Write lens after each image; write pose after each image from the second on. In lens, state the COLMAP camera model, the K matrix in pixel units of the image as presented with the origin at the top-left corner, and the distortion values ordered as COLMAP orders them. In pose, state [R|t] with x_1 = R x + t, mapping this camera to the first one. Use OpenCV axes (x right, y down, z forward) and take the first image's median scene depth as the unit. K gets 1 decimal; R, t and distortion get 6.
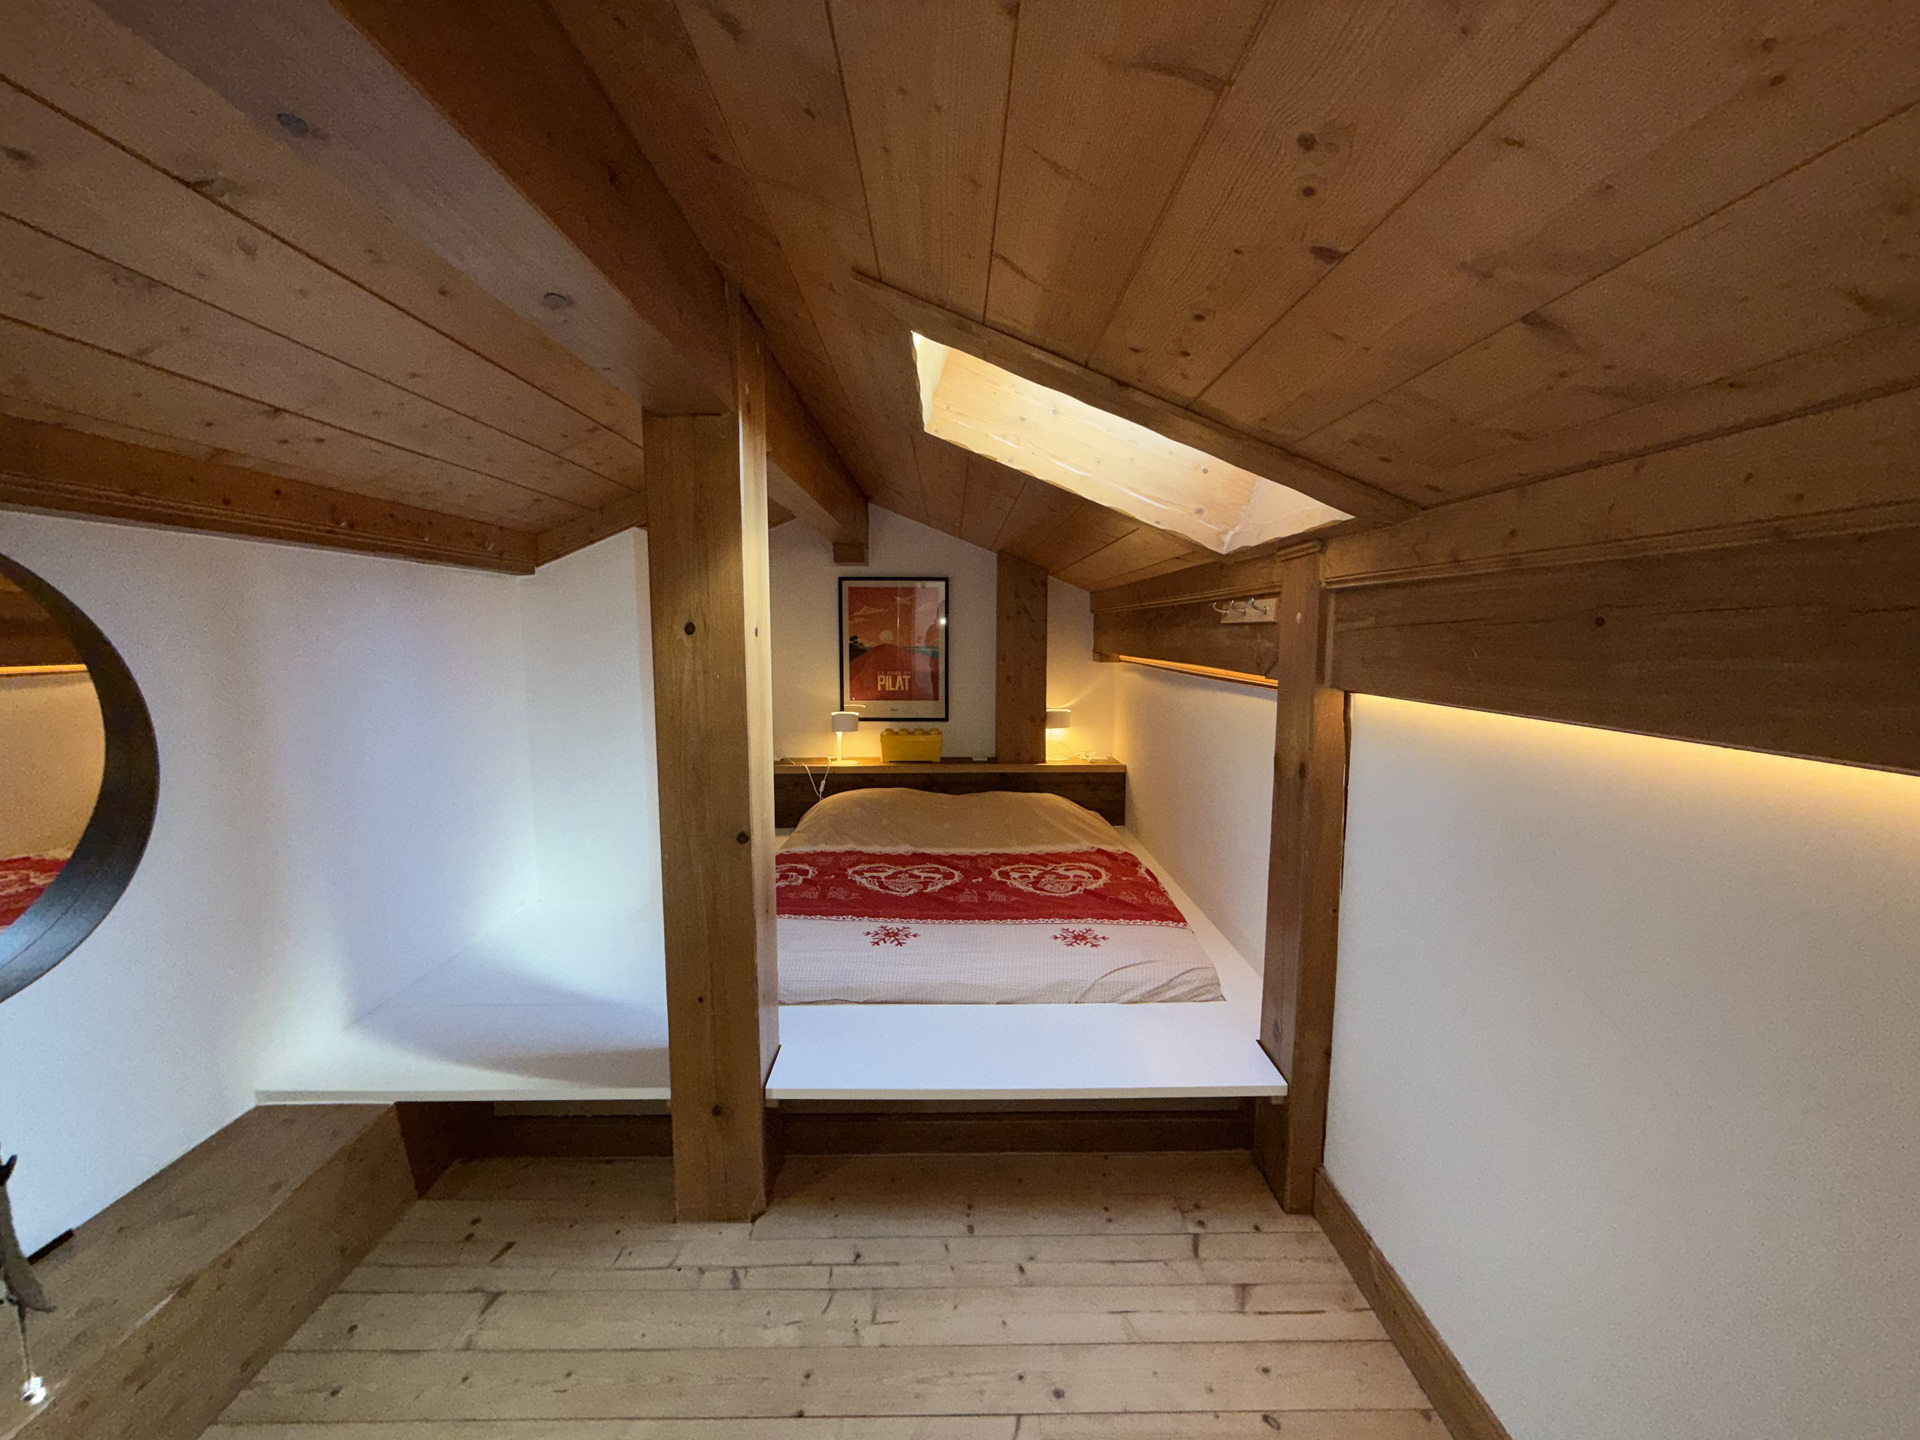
lens RADIAL K [[762.3, 0, 960.1], [0, 762.3, 717.7], [0, 0, 1]] dist [0.000179, 0.000073]
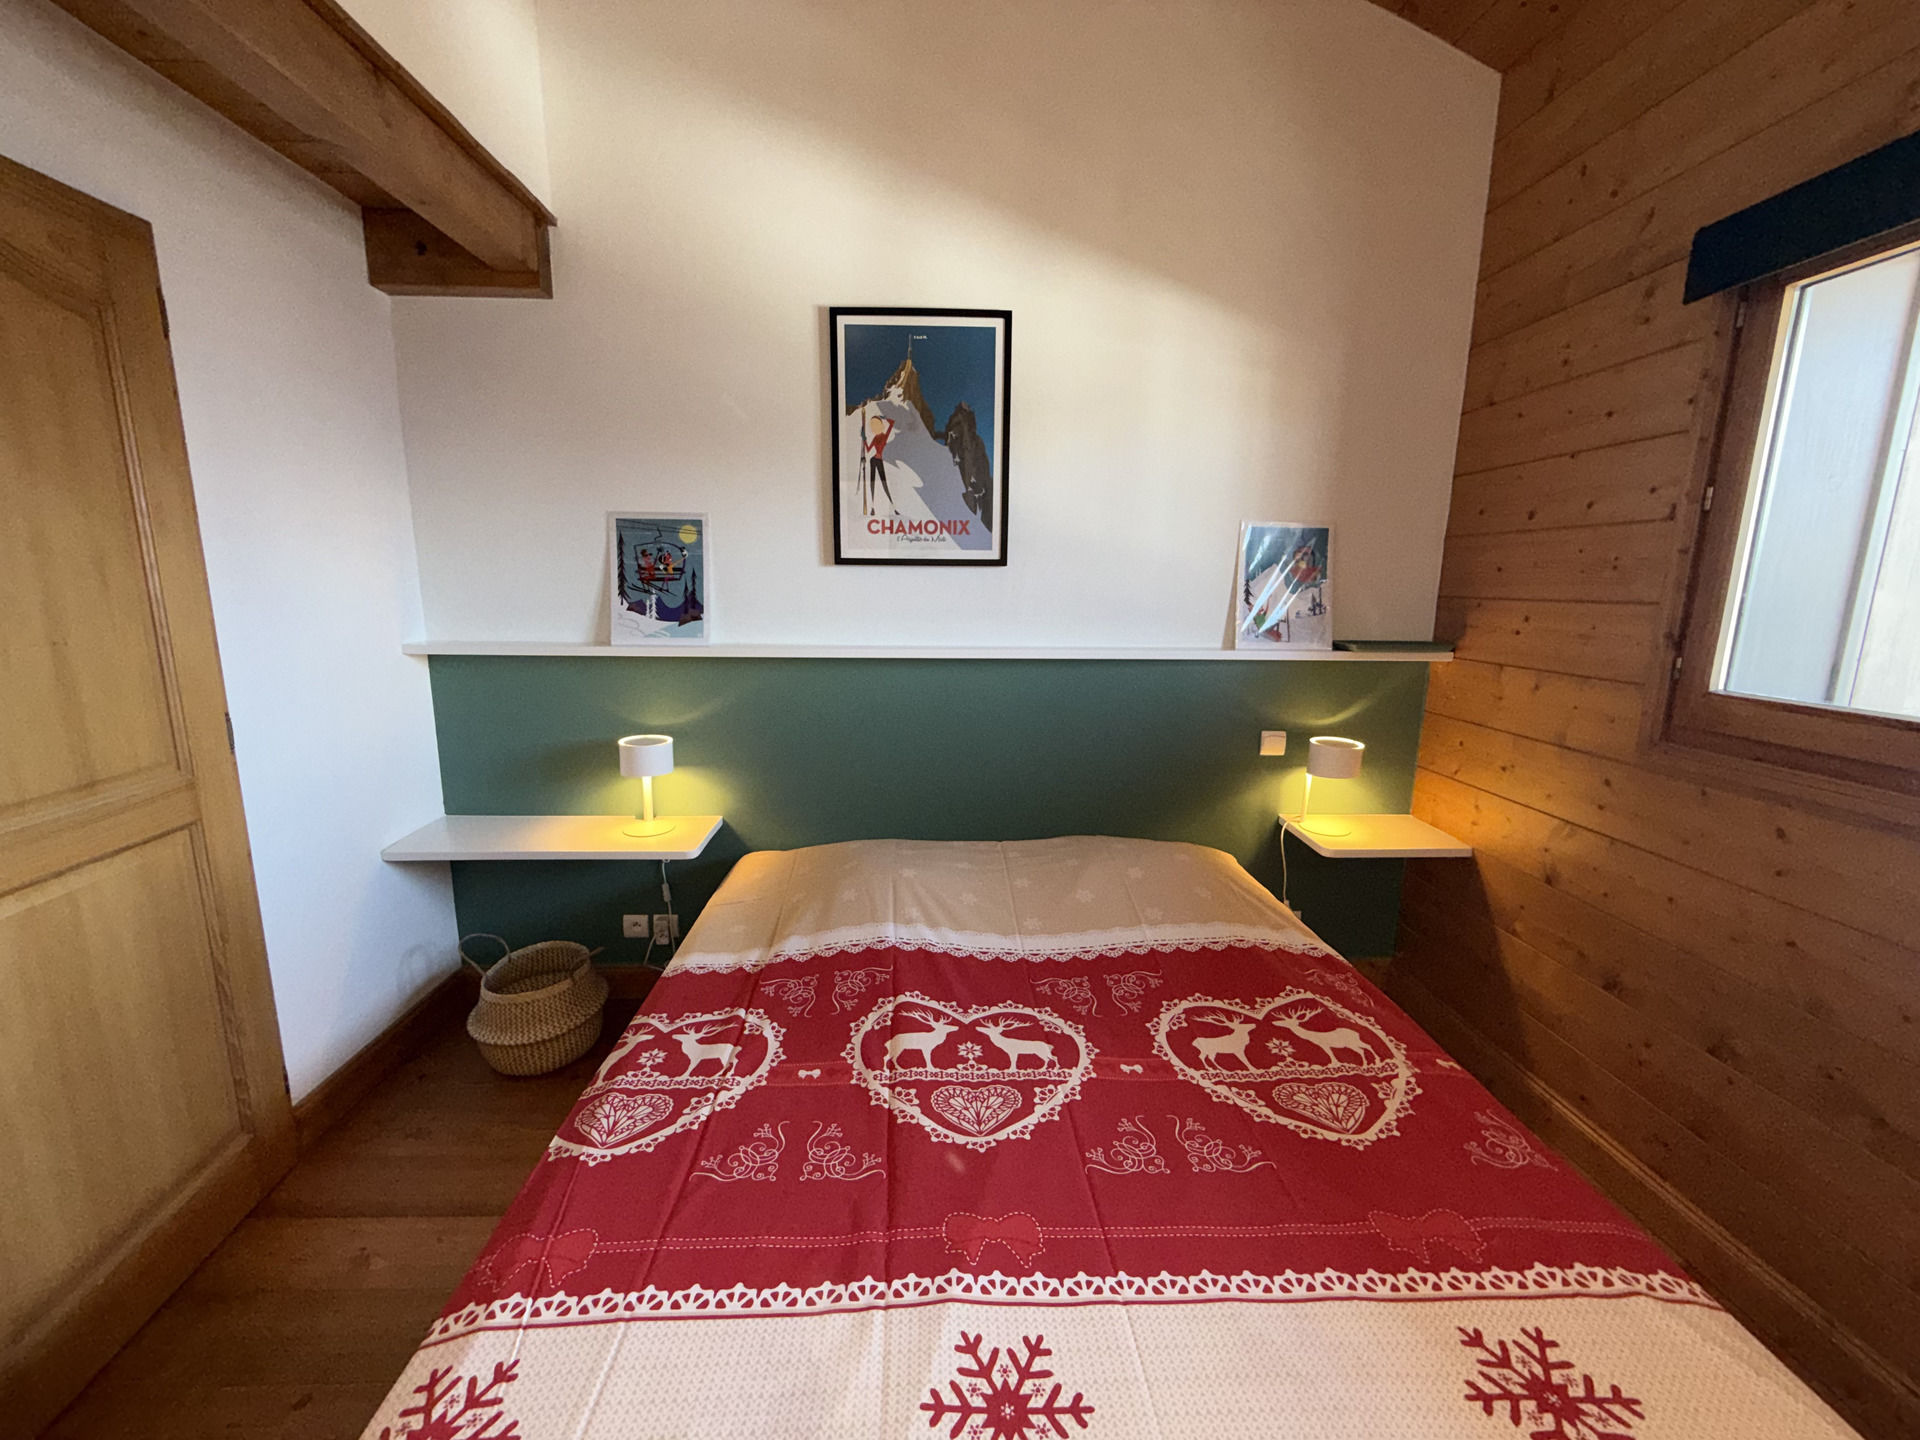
lens RADIAL K [[762.3, 0, 953.1], [0, 762.3, 718.1], [0, 0, 1]] dist [0.000179, 0.000073]
pose [[0.999748, 0.000575, 0.022434, -0.162347], [-0.002510, 0.996262, 0.086349, -0.062758], [-0.022300, -0.086383, 0.996012, 0.931405]]
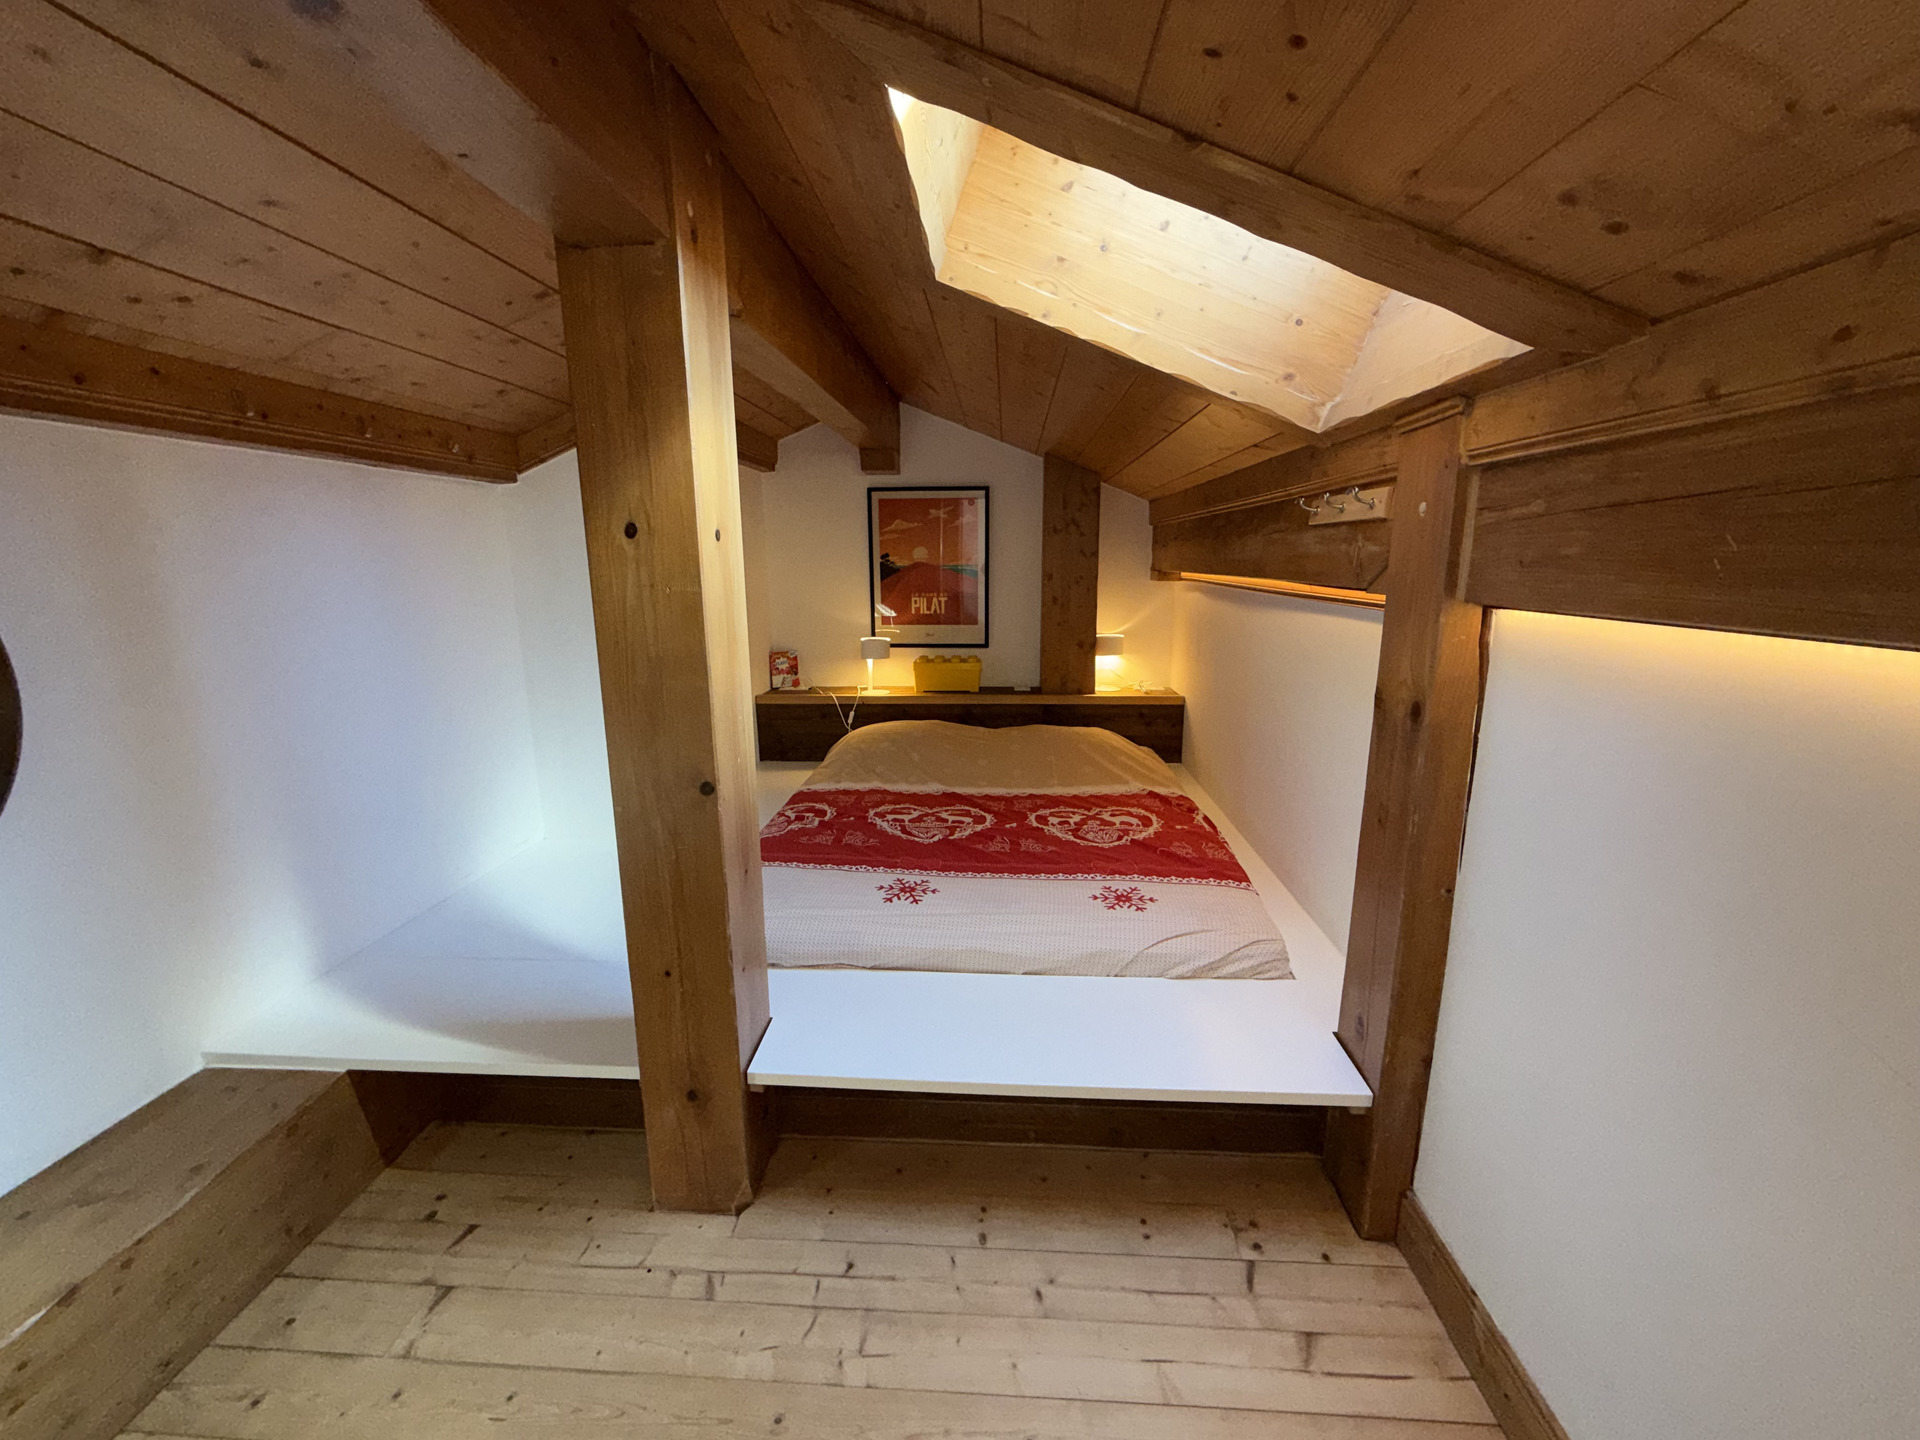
lens RADIAL K [[762.3, 0, 957.1], [0, 762.3, 720.4], [0, 0, 1]] dist [0.000179, 0.000073]
pose [[0.996933, 0.007869, -0.077858, 0.046782], [-0.000046, 0.994989, 0.099982, 0.001210], [0.078255, -0.099671, 0.991938, 0.198157]]
